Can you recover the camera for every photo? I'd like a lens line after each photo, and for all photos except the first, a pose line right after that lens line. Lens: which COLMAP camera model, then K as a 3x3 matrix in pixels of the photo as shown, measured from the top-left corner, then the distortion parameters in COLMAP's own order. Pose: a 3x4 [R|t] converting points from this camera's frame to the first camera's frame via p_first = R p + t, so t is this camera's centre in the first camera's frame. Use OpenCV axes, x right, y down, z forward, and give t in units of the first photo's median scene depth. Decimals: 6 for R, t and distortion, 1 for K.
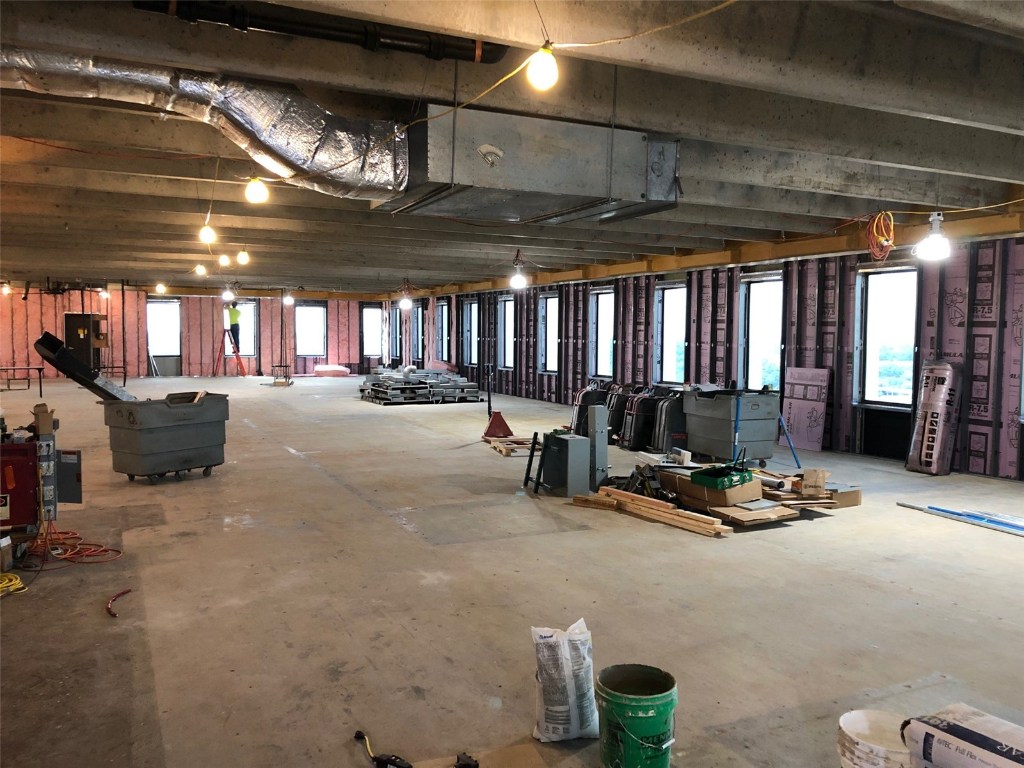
lens RADIAL K [[822.7, 0, 512.0], [0, 822.7, 384.0], [0, 0, 1]] dist [0.057411, -0.087197]
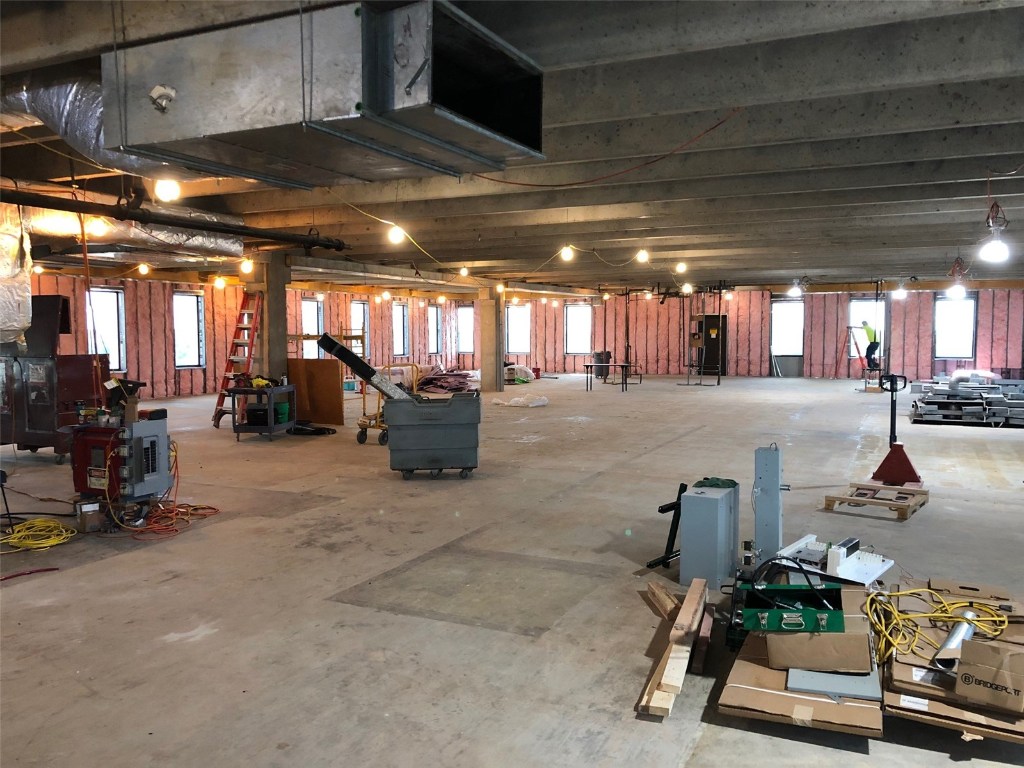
lens RADIAL K [[822.7, 0, 512.0], [0, 822.7, 384.0], [0, 0, 1]] dist [0.057411, -0.087197]
pose [[0.632942, 0.041729, -0.773074, 0.155049], [-0.040648, 0.998960, 0.020642, -0.008983], [0.773131, 0.018359, 0.633980, 0.154016]]
